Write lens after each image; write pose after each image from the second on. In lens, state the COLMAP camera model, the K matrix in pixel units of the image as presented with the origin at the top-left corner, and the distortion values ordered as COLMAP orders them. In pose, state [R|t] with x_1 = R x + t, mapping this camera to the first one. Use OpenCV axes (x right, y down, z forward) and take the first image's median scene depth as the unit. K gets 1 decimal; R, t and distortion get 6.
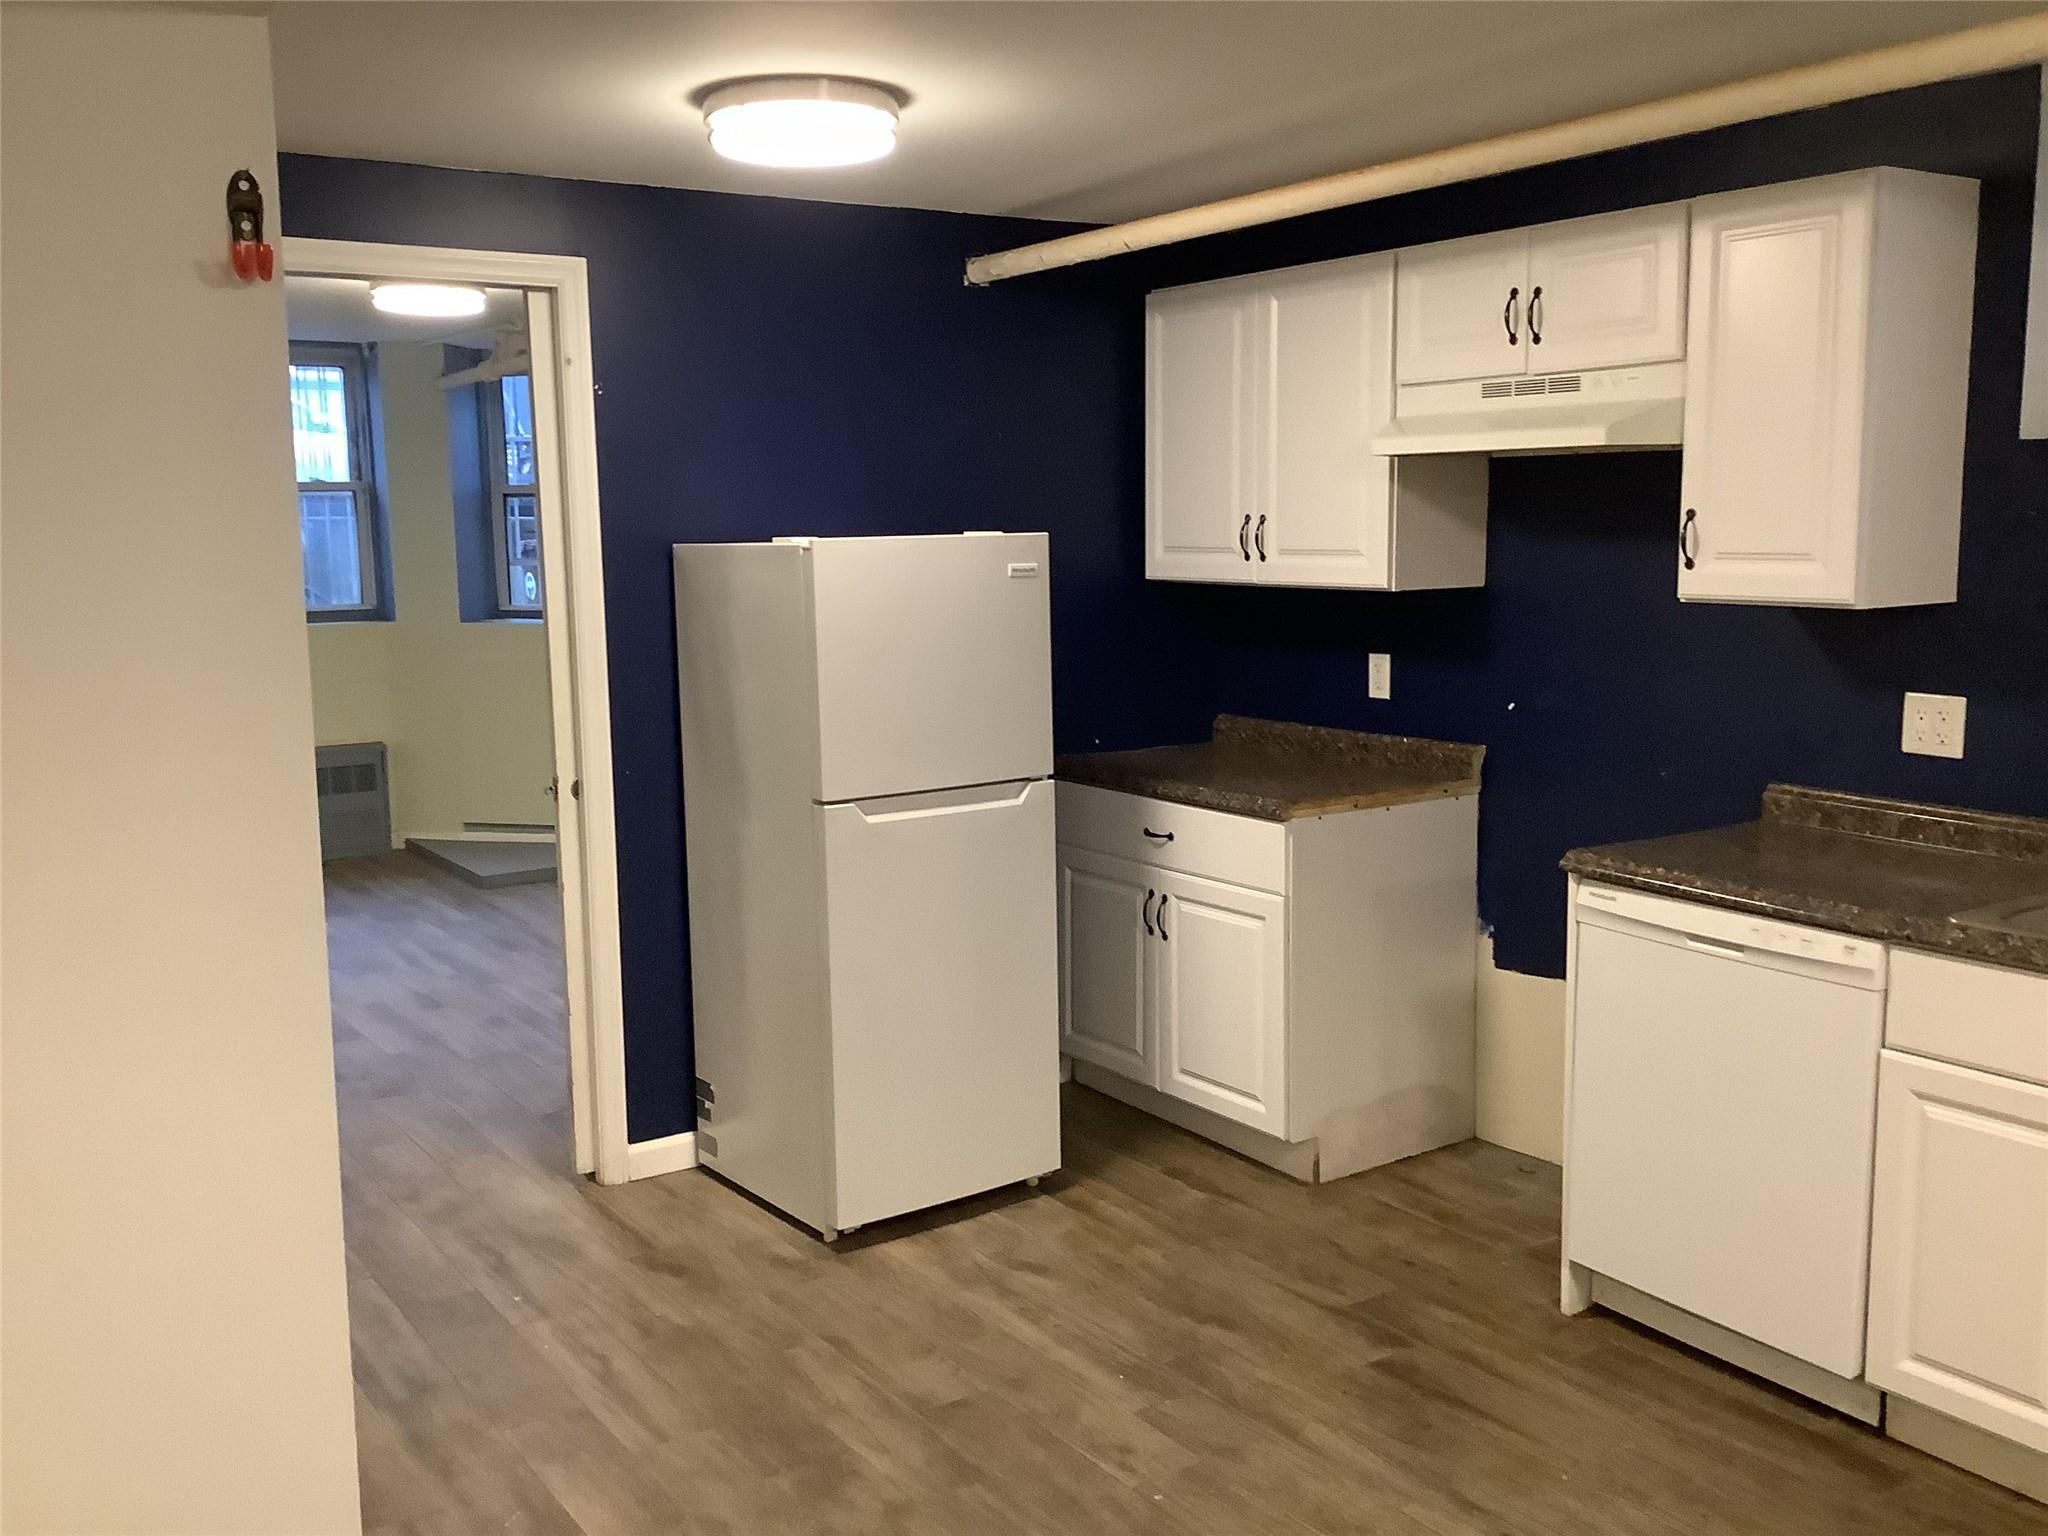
lens RADIAL K [[1840.7, 0, 1018.6], [0, 1840.7, 772.3], [0, 0, 1]] dist [0.126203, -0.241656]
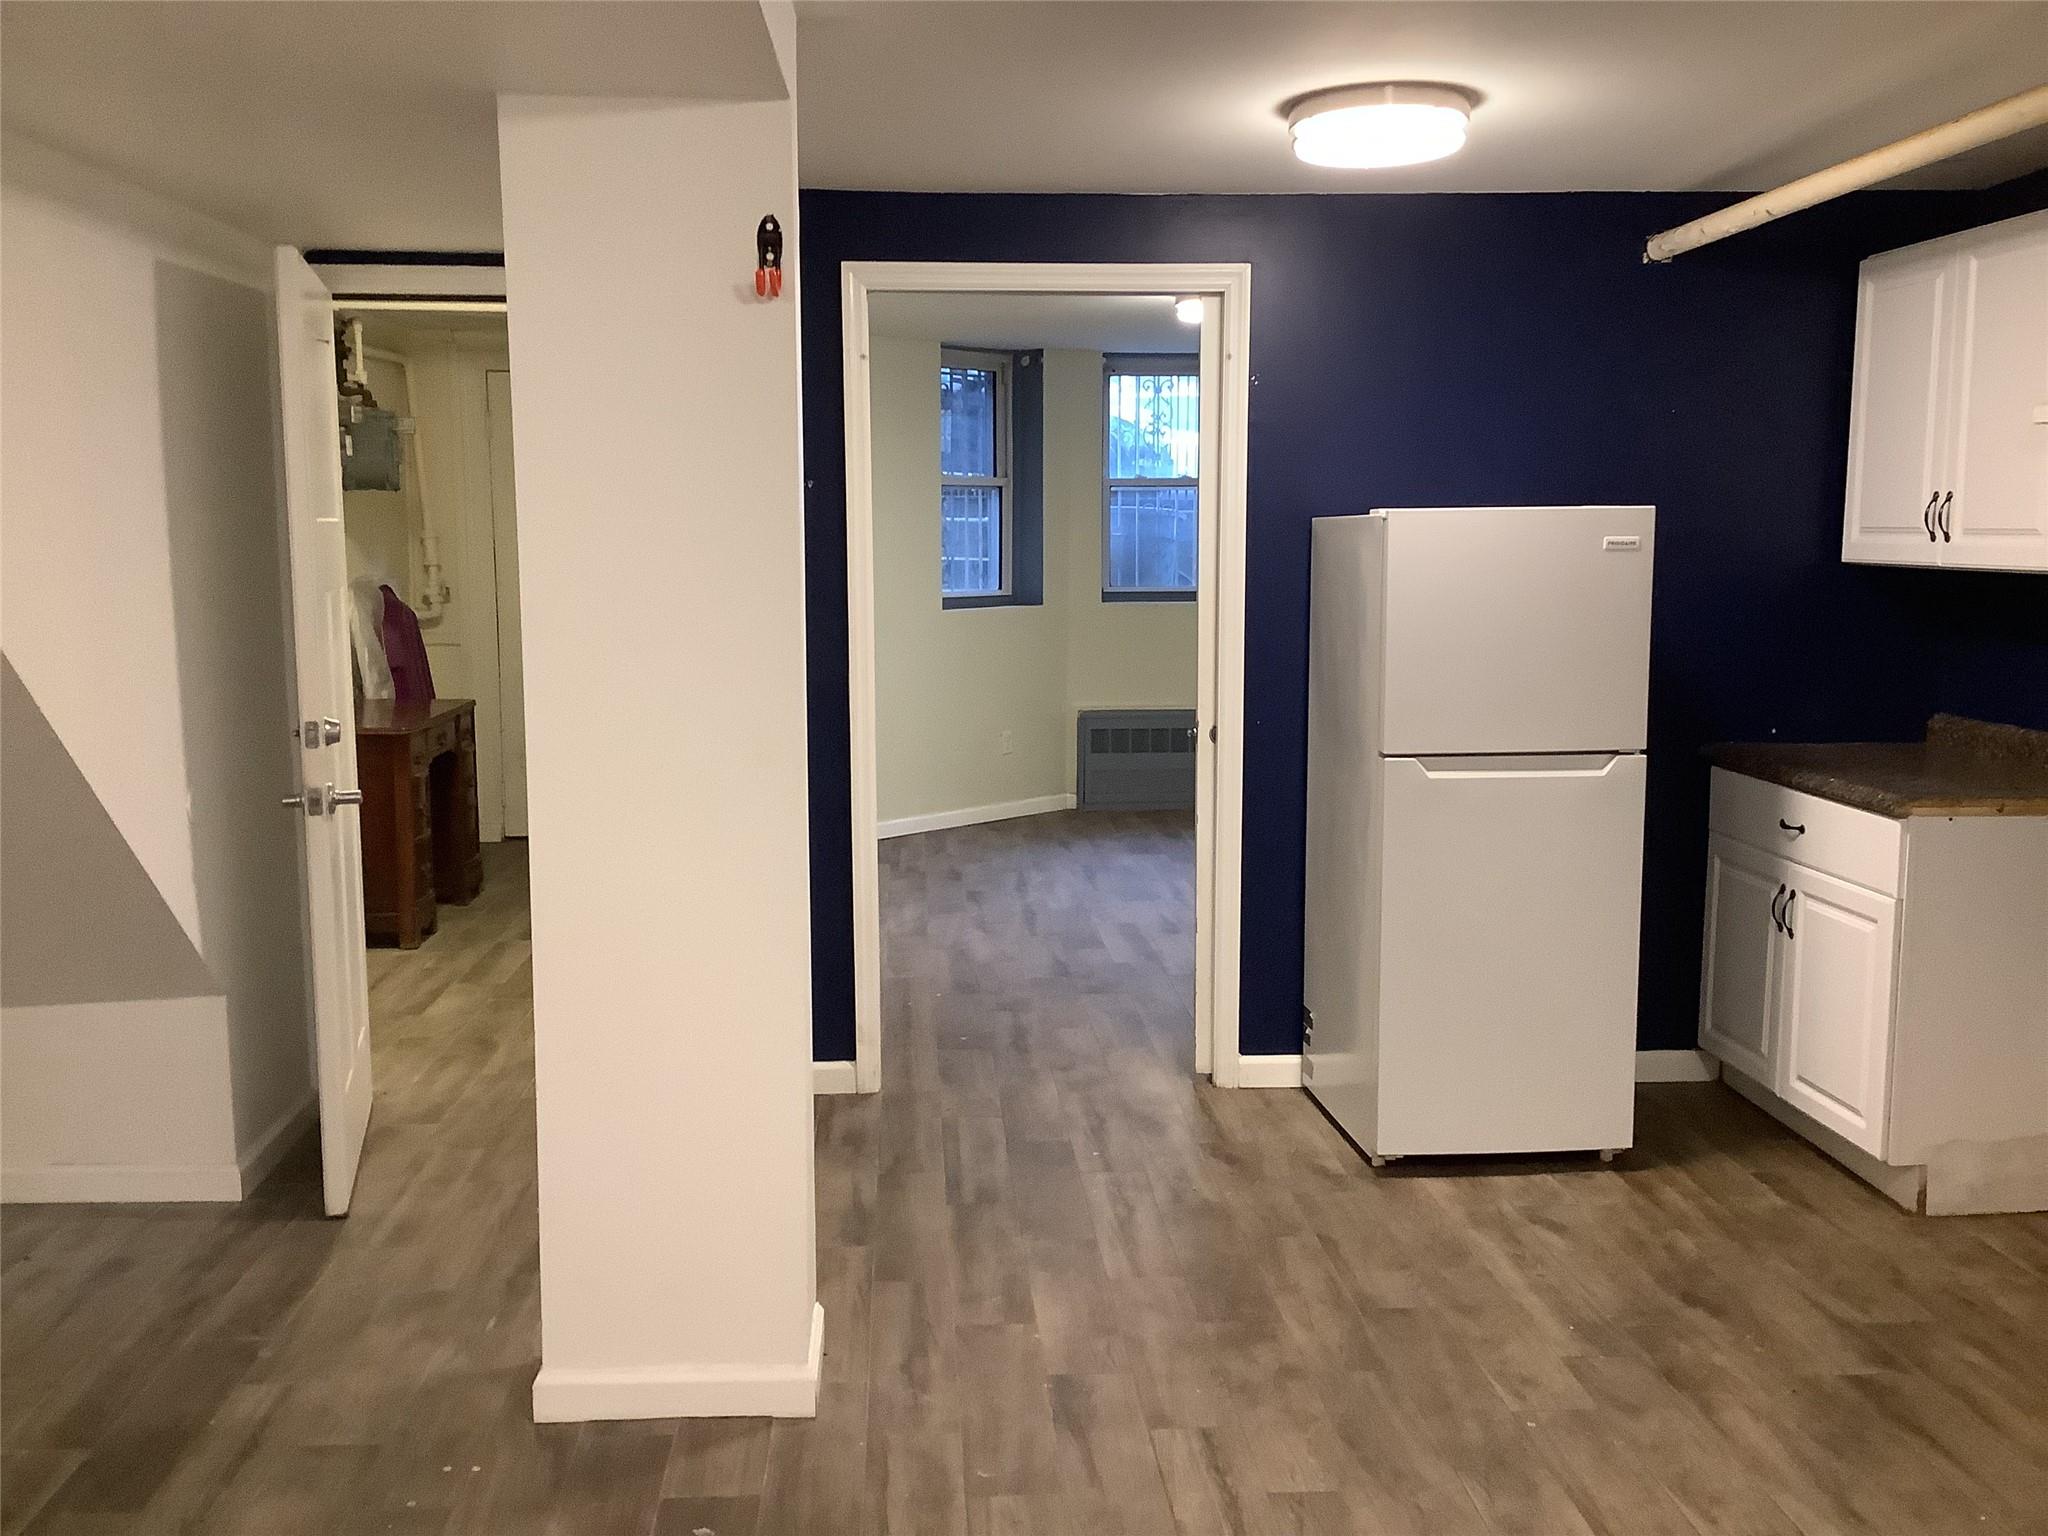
lens RADIAL K [[1845.1, 0, 1024.0], [0, 1845.1, 768.0], [0, 0, 1]] dist [0.127049, -0.240919]
pose [[0.861252, 0.077020, -0.502308, 0.241087], [-0.080703, 0.996634, 0.014444, 0.023961], [0.501729, 0.028098, 0.864568, -0.038466]]
